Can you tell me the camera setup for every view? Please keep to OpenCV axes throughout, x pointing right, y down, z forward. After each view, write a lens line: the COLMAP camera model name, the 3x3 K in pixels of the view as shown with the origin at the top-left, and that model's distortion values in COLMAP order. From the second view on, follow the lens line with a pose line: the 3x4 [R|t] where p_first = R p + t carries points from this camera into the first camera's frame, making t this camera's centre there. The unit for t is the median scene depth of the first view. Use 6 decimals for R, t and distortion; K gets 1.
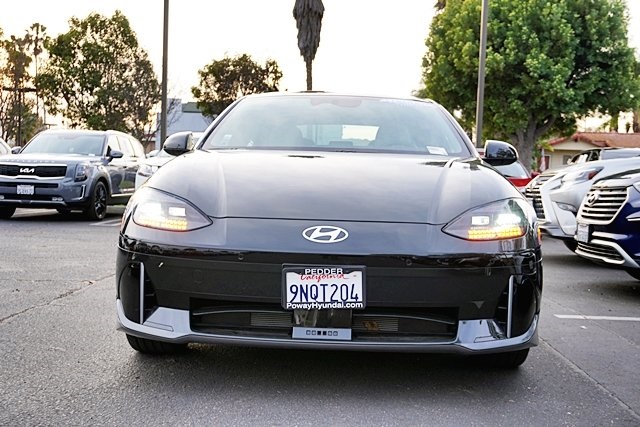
lens RADIAL K [[766.2, 0, 320.0], [0, 766.2, 213.5], [0, 0, 1]] dist [0.010415, 0.012545]
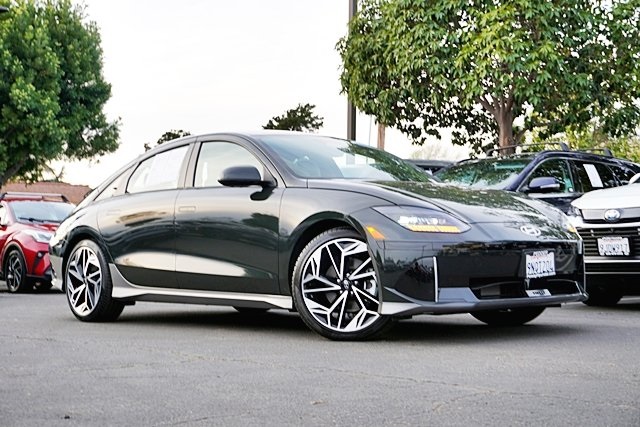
lens RADIAL K [[1048.8, 0, 320.0], [0, 1048.8, 213.5], [0, 0, 1]] dist [0.012350, 0.010959]
pose [[0.701850, -0.008794, 0.712271, -0.314458], [0.062535, 0.996824, -0.049313, 0.012316], [-0.709575, 0.079152, 0.700170, -0.033374]]
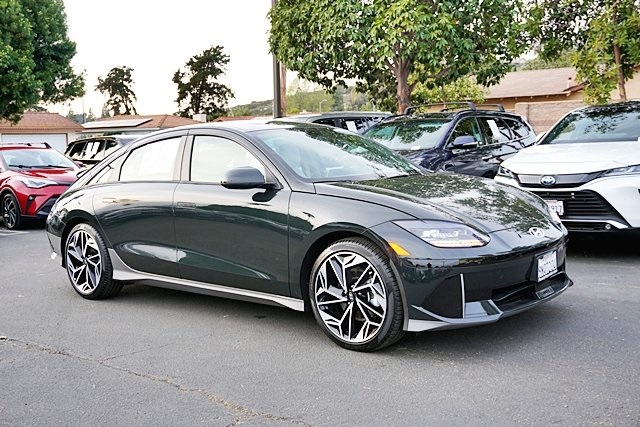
lens RADIAL K [[713.5, 0, 320.0], [0, 713.5, 213.5], [0, 0, 1]] dist [0.007823, 0.012811]
pose [[0.599806, -0.132587, 0.789084, -0.251559], [0.094162, 0.991019, 0.094942, -0.034310], [-0.794586, 0.017355, 0.606904, 0.078248]]
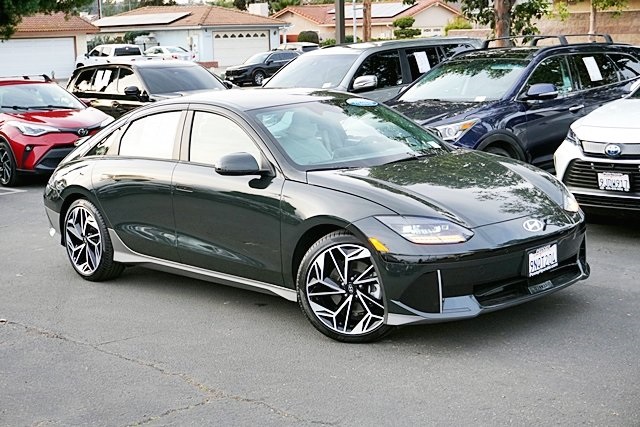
lens RADIAL K [[1067.1, 0, 320.0], [0, 1067.1, 213.5], [0, 0, 1]] dist [0.030587, -0.001724]
pose [[0.689939, -0.180638, 0.700966, -0.313605], [0.102143, 0.982968, 0.152774, -0.064557], [-0.716625, -0.033806, 0.696639, -0.034699]]
